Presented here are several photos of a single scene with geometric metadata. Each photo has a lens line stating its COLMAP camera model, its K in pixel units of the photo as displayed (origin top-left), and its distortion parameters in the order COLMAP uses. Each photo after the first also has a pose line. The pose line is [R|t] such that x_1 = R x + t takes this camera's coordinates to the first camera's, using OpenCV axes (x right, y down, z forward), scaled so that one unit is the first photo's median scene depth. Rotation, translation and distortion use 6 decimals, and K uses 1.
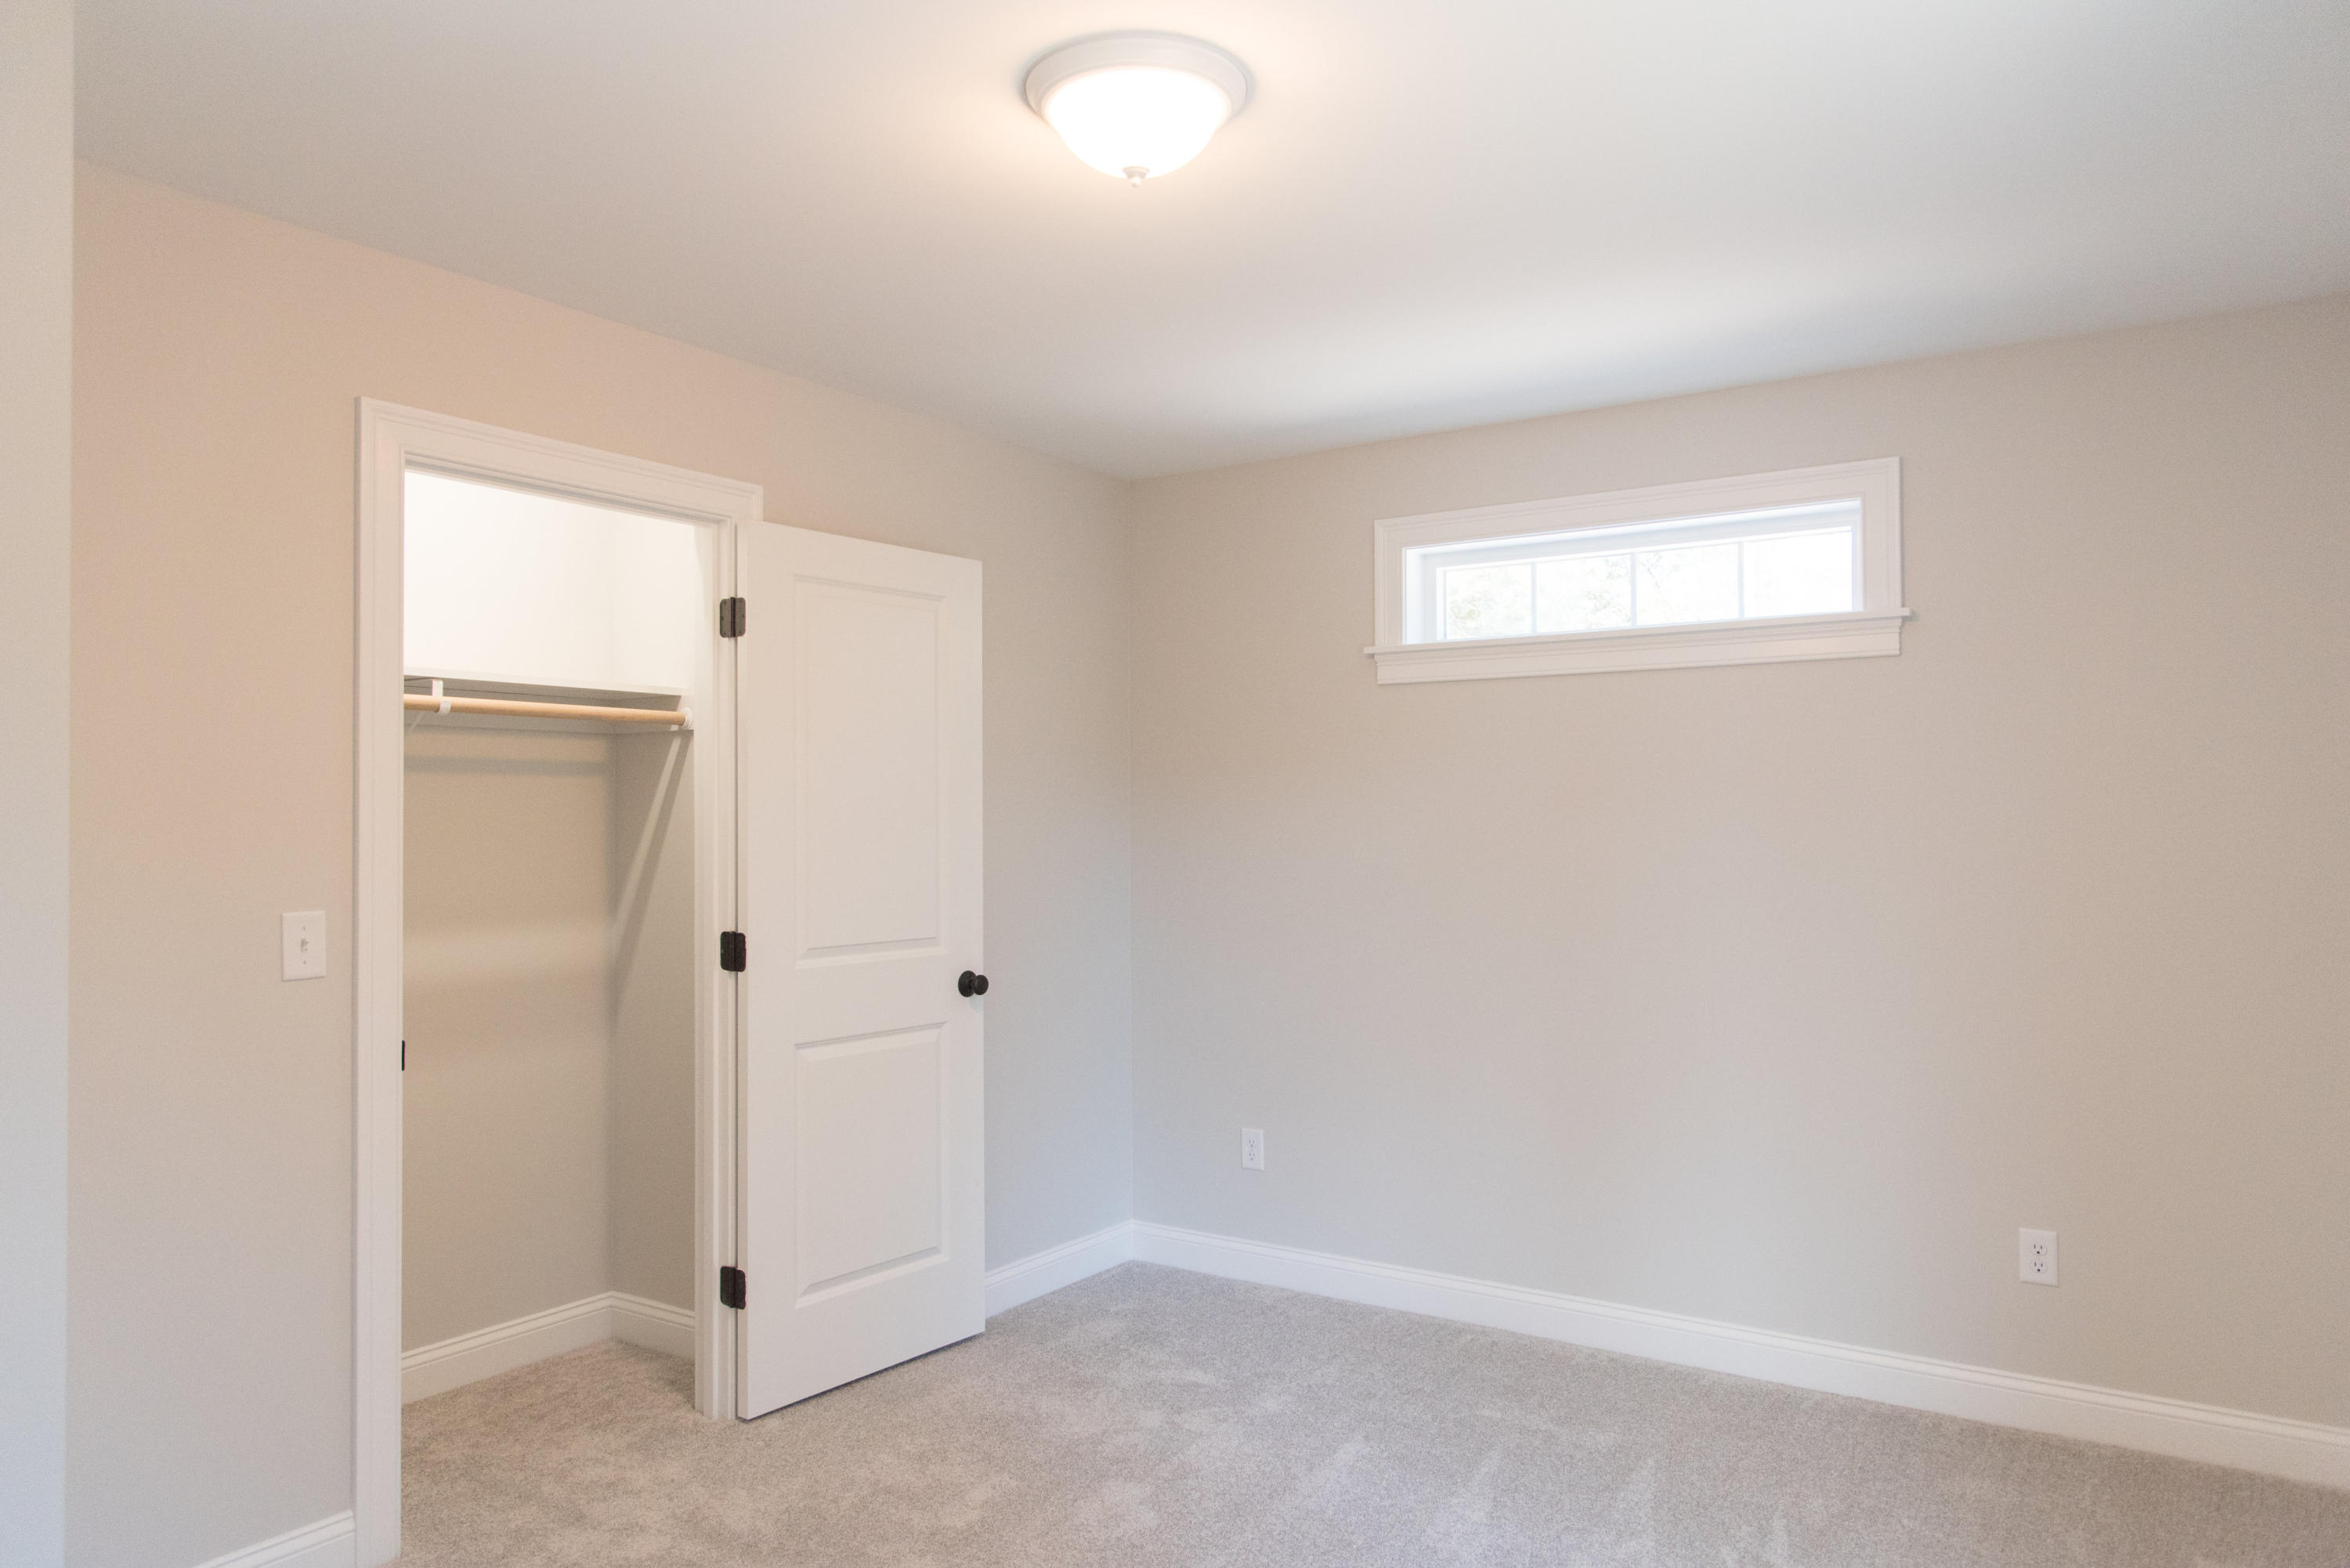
lens RADIAL K [[1560.4, 0, 1179.2], [0, 1560.4, 788.7], [0, 0, 1]] dist [0.018881, -0.018764]
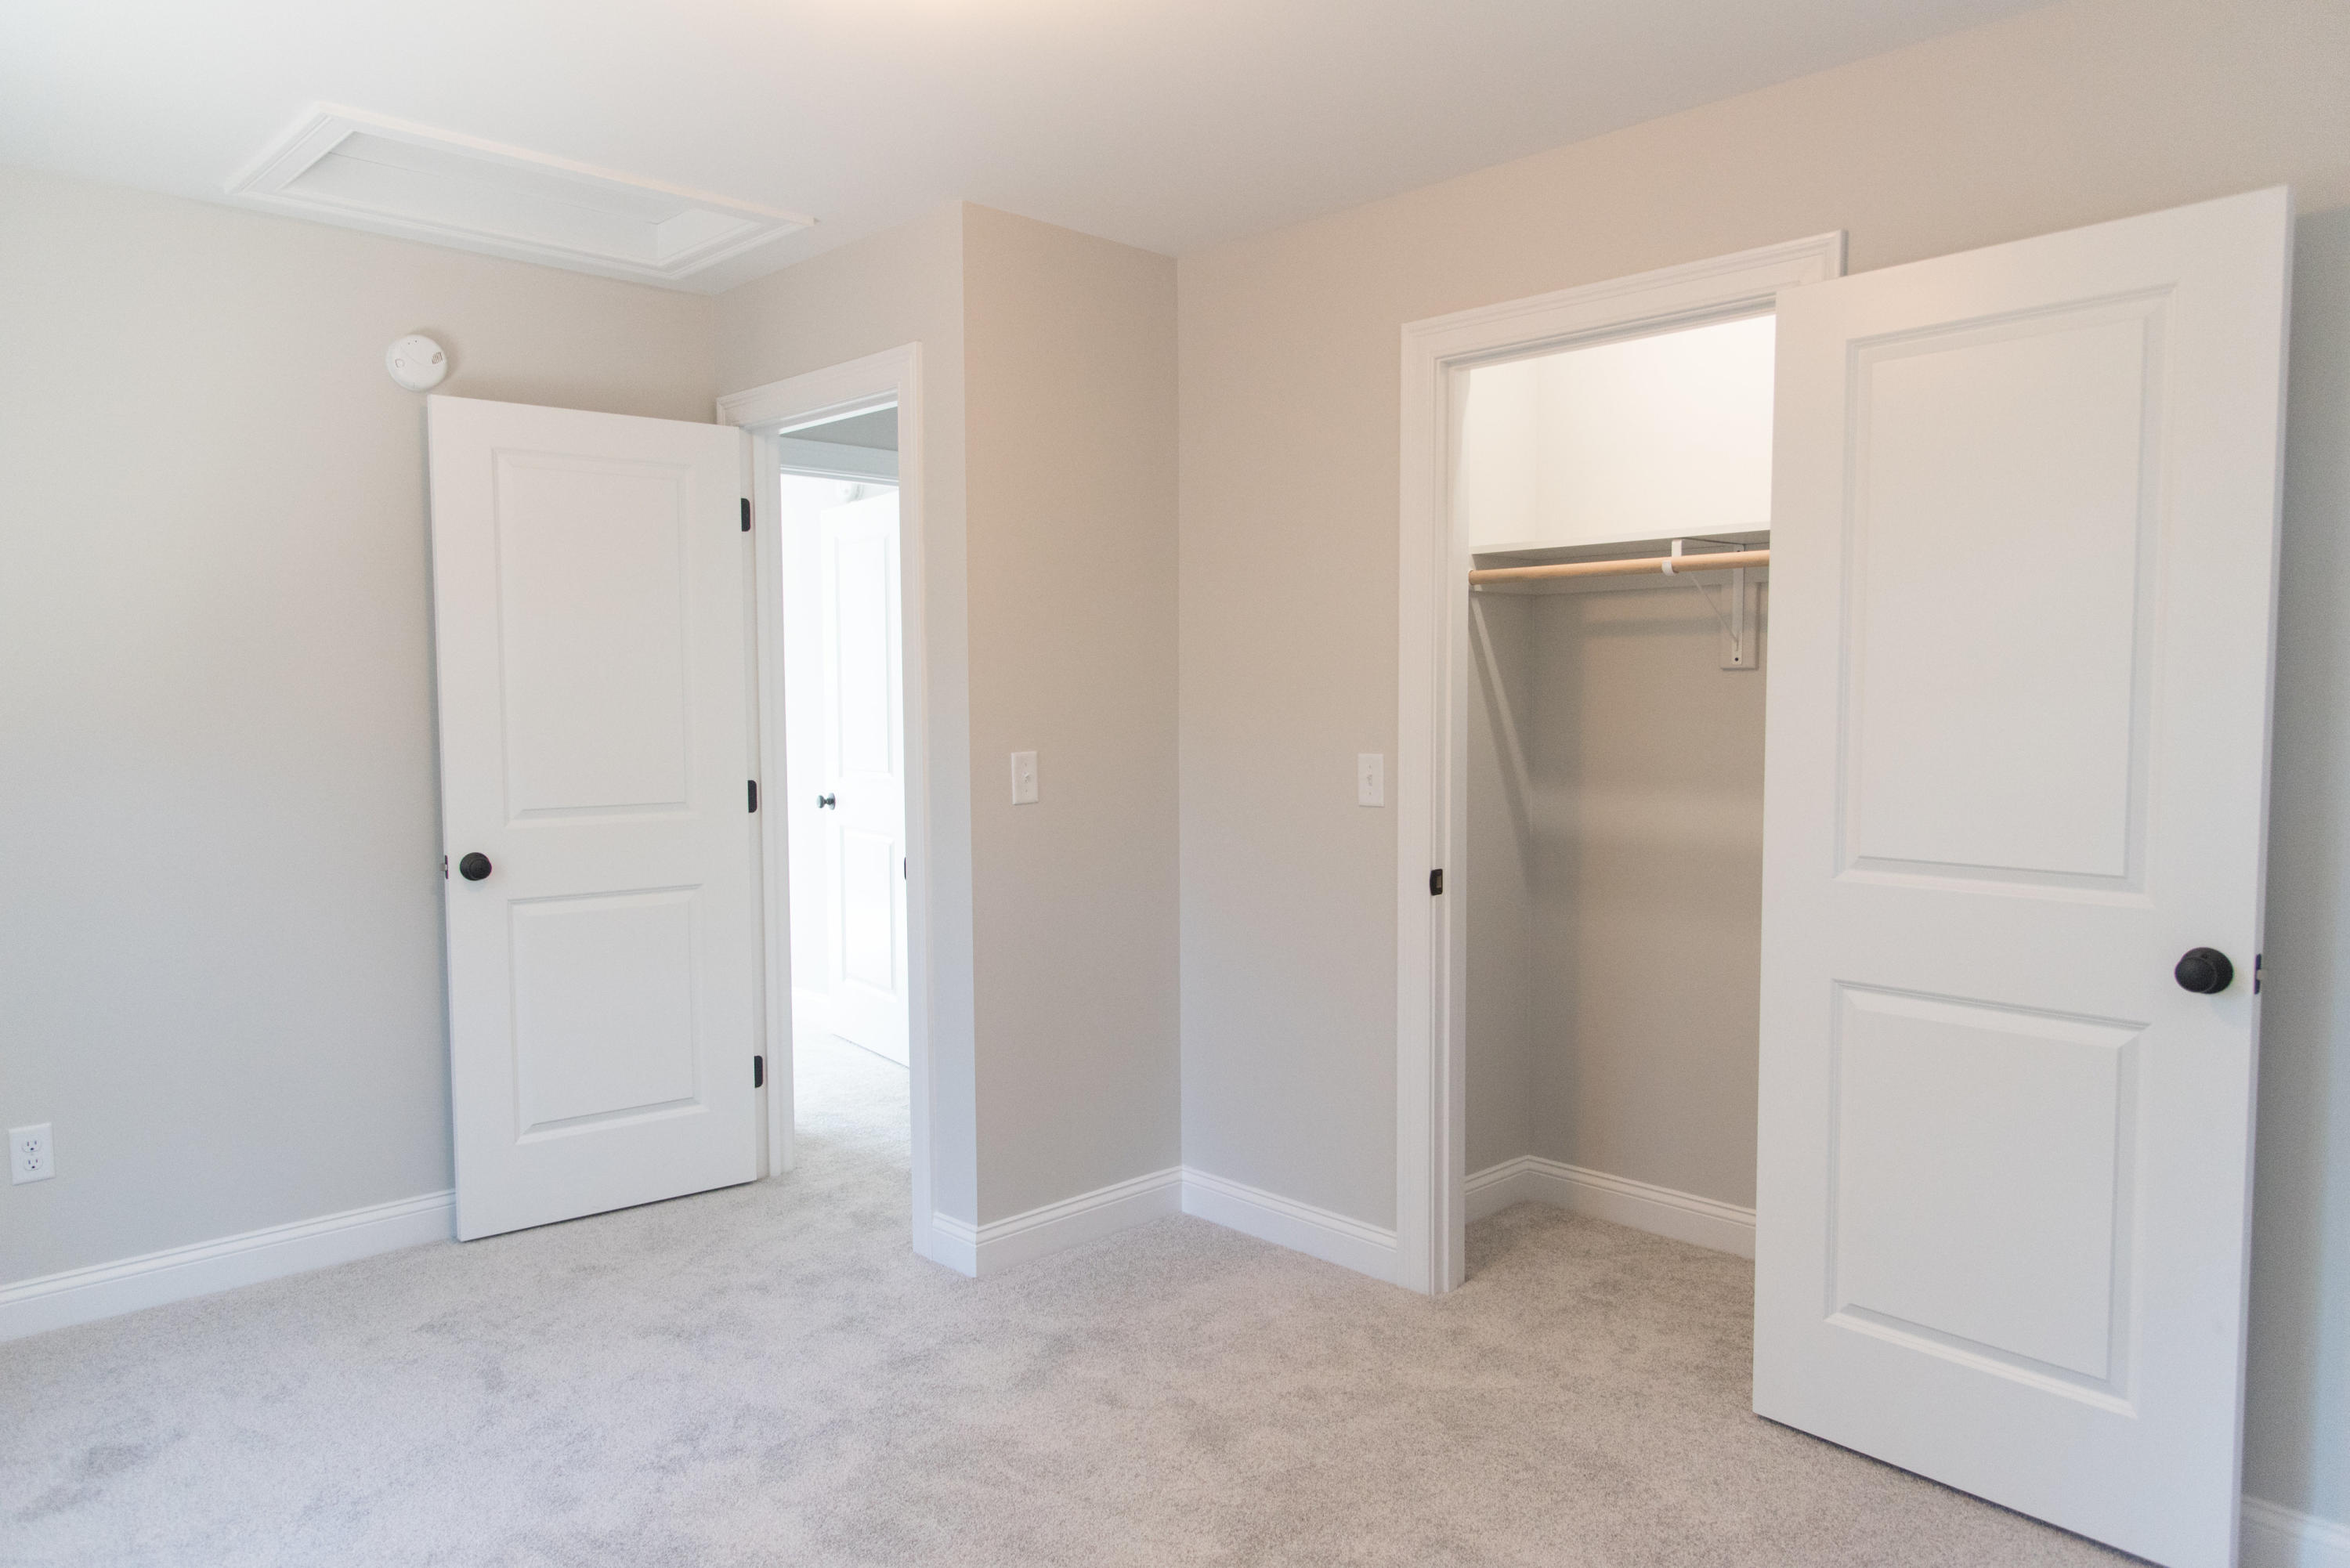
lens RADIAL K [[1560.4, 0, 1179.2], [0, 1560.4, 788.7], [0, 0, 1]] dist [0.018881, -0.018764]
pose [[-0.207850, 0.067172, -0.975852, 0.599690], [0.023620, 0.997693, 0.063644, 0.018439], [0.977876, -0.009821, -0.208957, 0.931144]]
